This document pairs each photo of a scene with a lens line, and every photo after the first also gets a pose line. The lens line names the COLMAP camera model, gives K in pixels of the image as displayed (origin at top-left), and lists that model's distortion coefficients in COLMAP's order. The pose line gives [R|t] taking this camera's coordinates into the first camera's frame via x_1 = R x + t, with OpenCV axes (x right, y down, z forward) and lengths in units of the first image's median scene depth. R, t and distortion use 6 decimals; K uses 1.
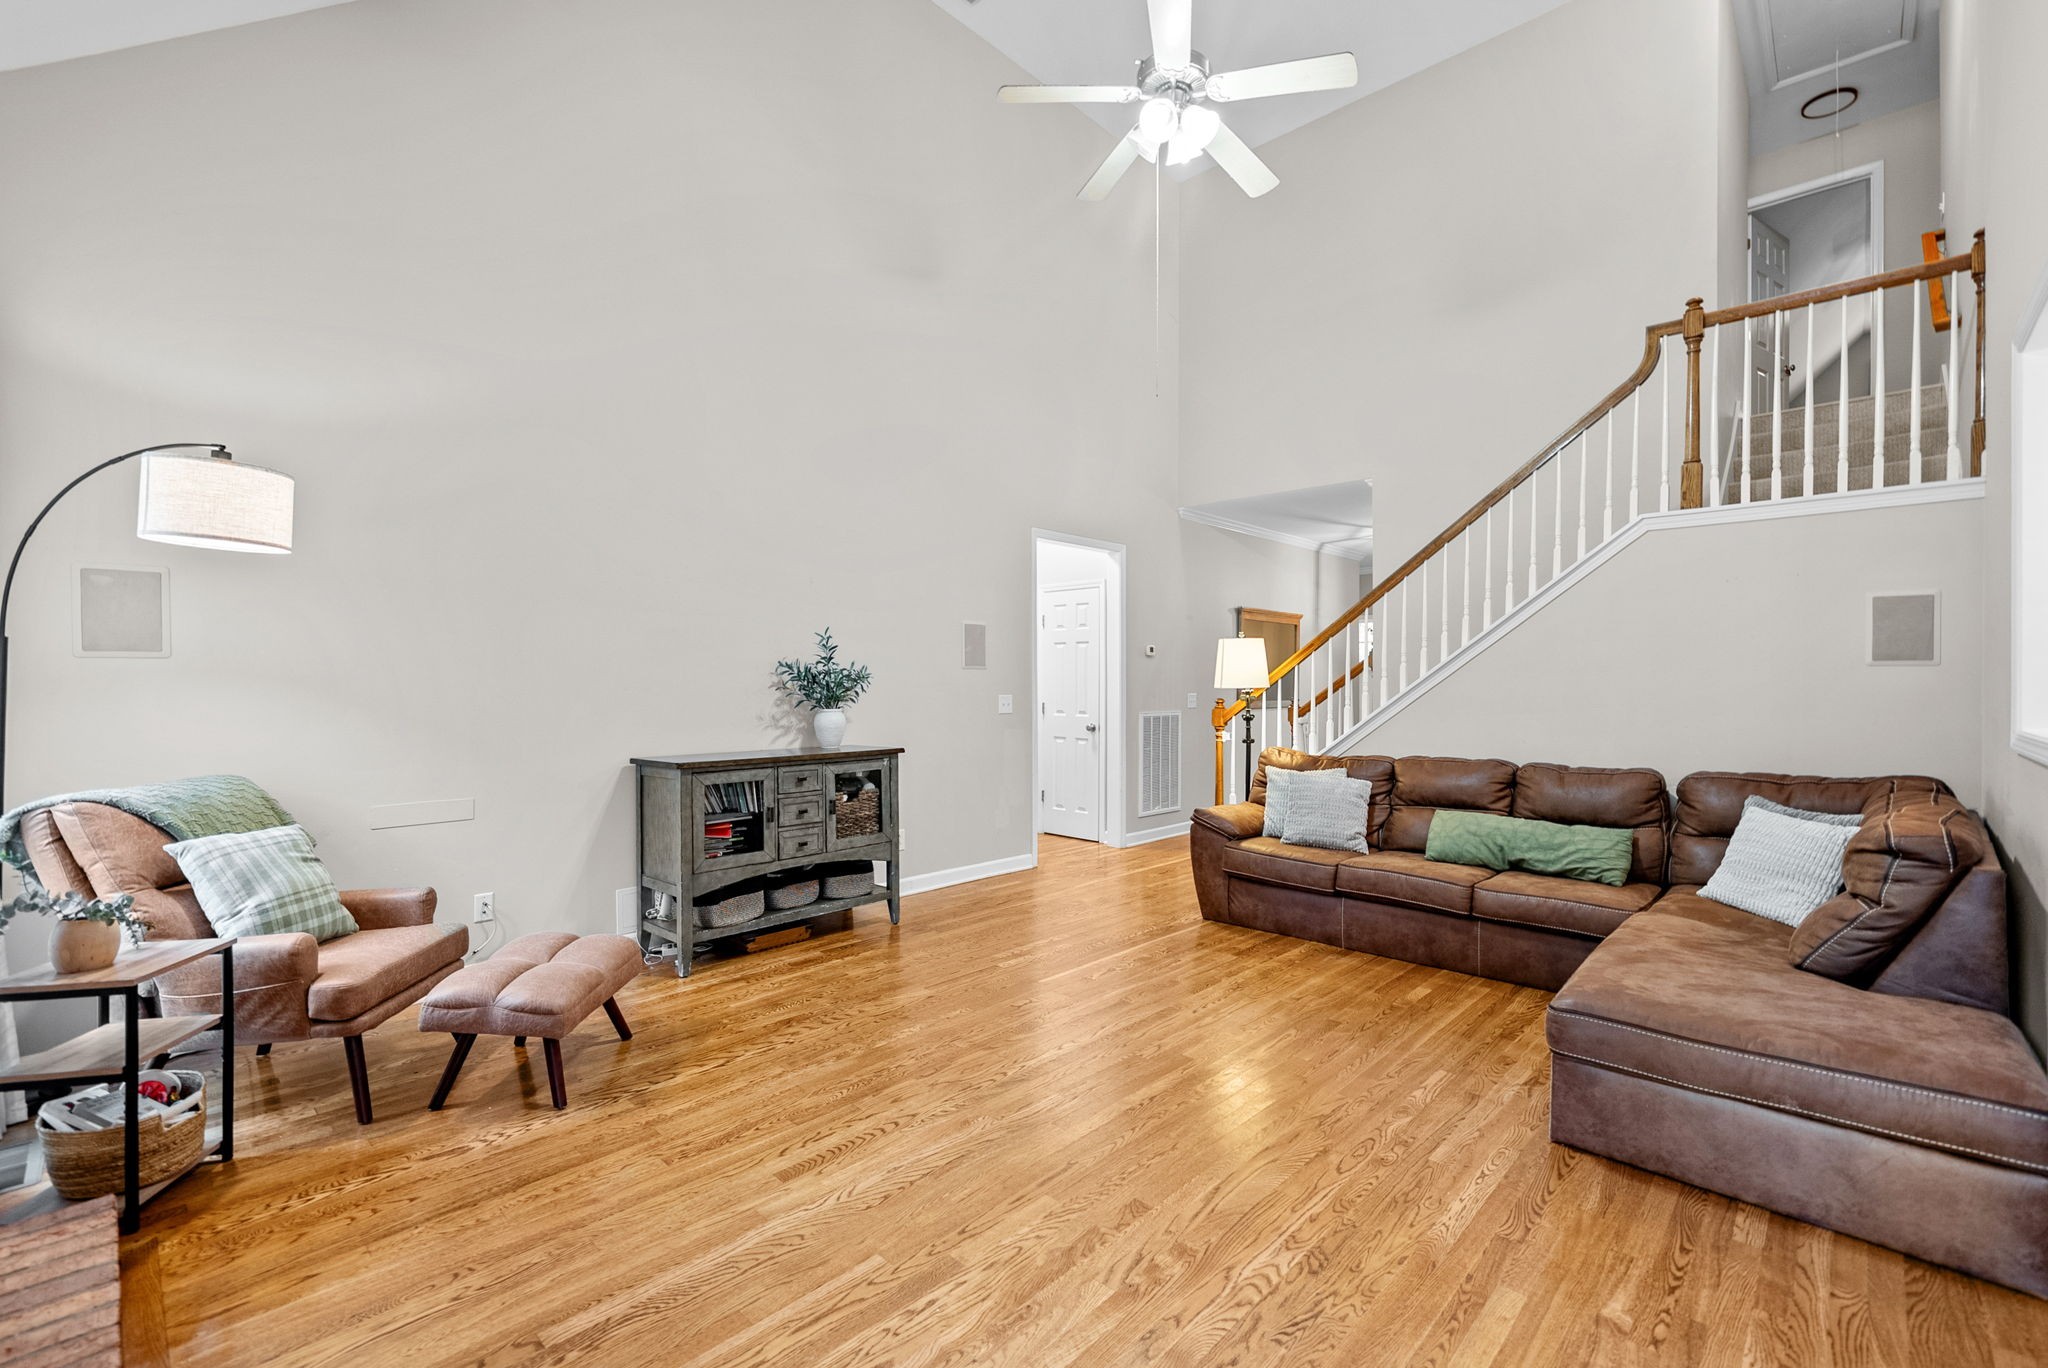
lens RADIAL K [[865.3, 0, 1068.4], [0, 865.3, 684.3], [0, 0, 1]] dist [0.011502, 0.000739]
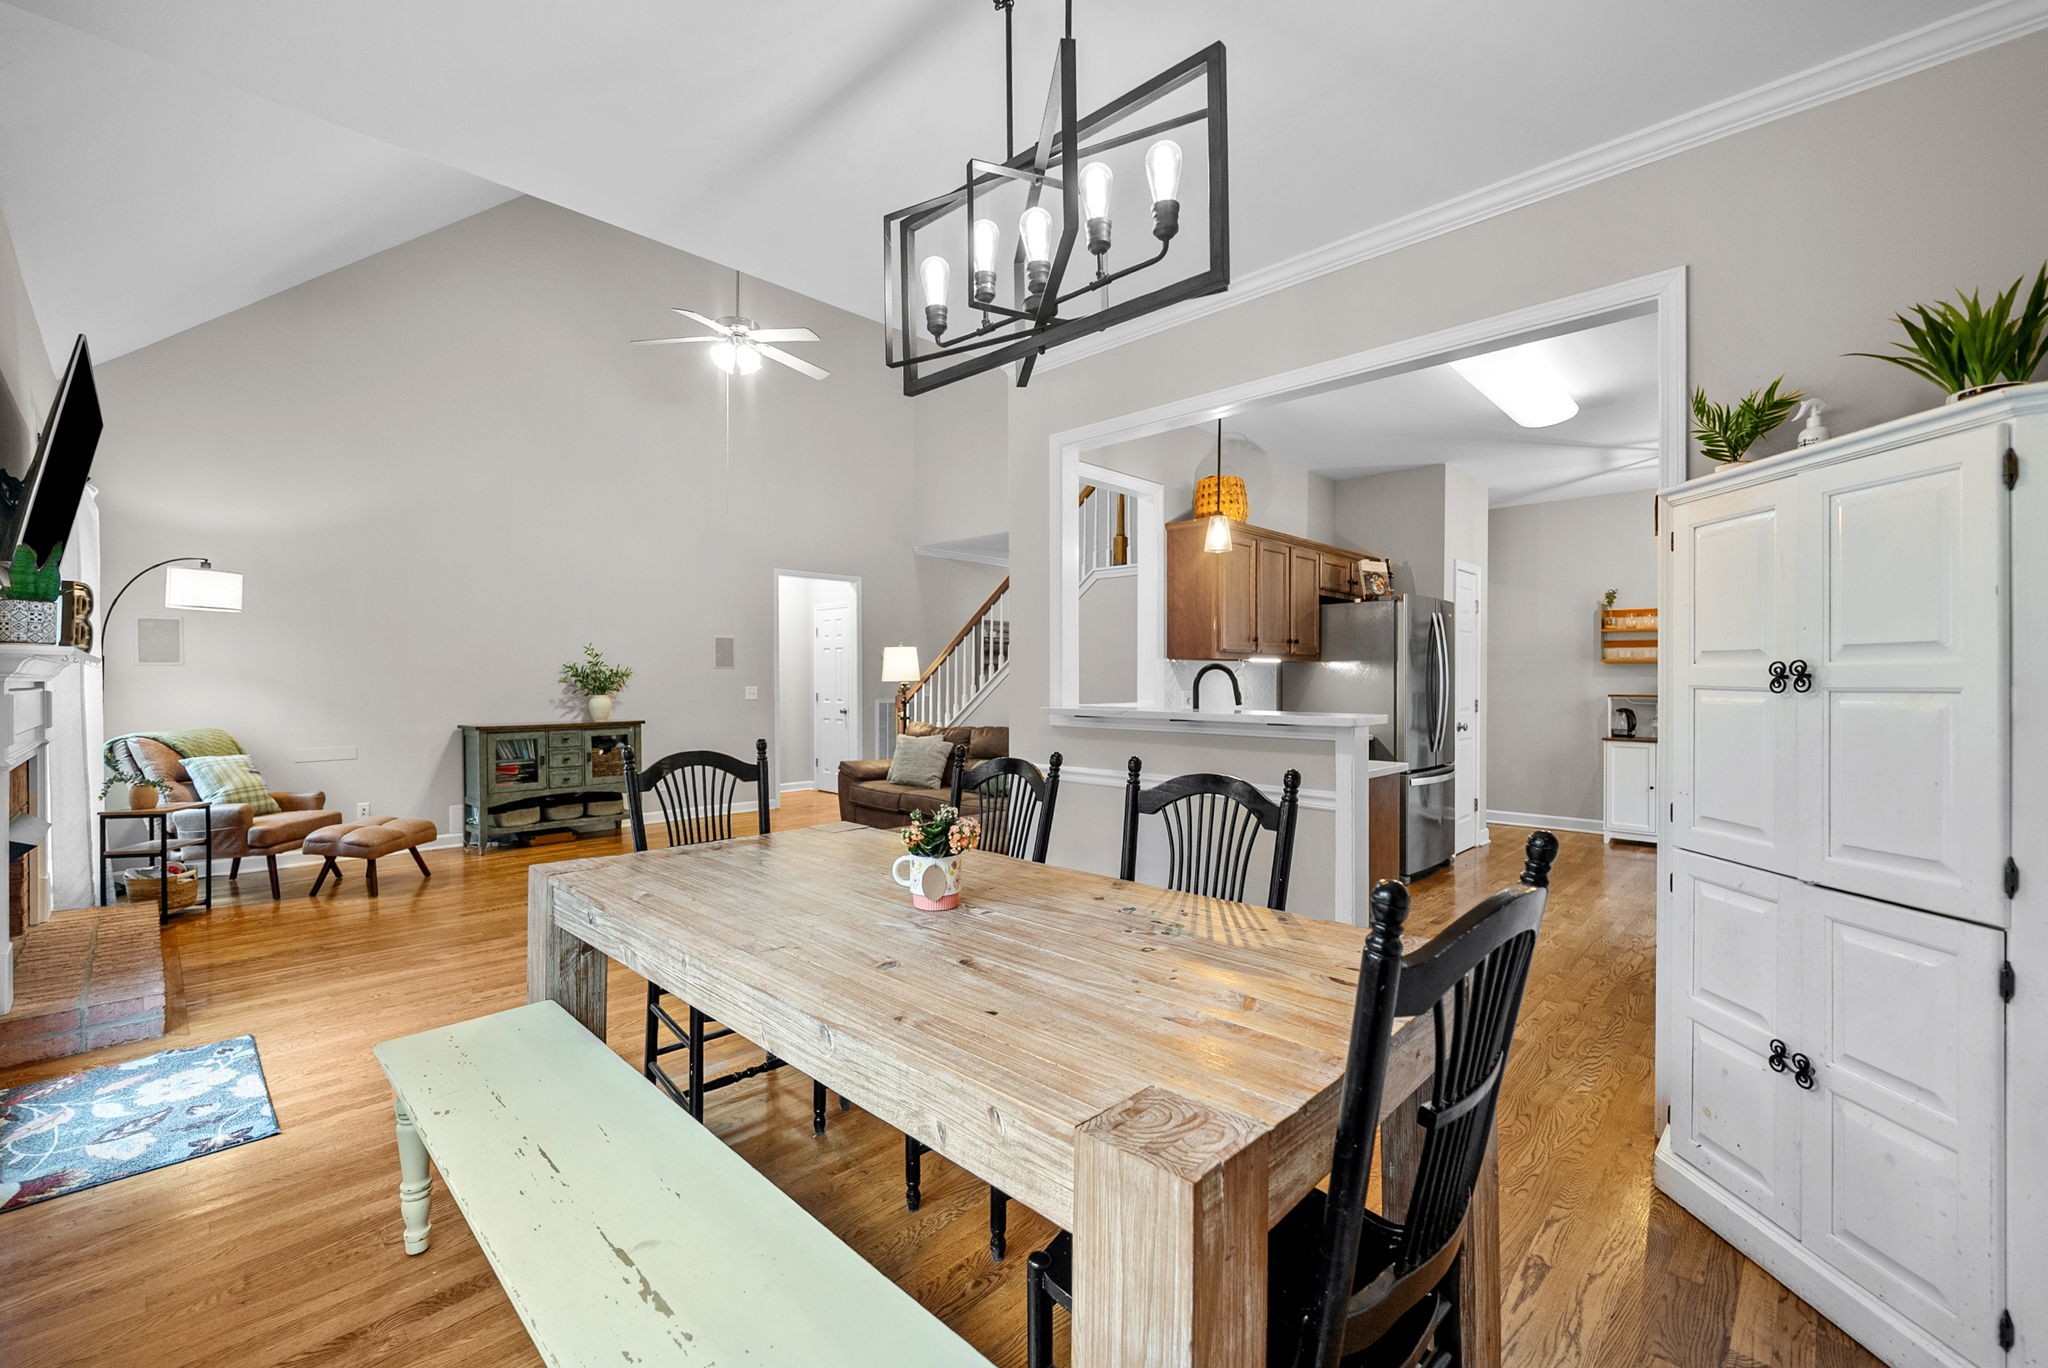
lens RADIAL K [[865.3, 0, 1023.3], [0, 865.3, 681.7], [0, 0, 1]] dist [0.011502, 0.000739]
pose [[0.998802, -0.001830, -0.048898, 0.660722], [0.001934, 0.999996, 0.002076, 0.003023], [0.048894, -0.002168, 0.998802, -0.600587]]
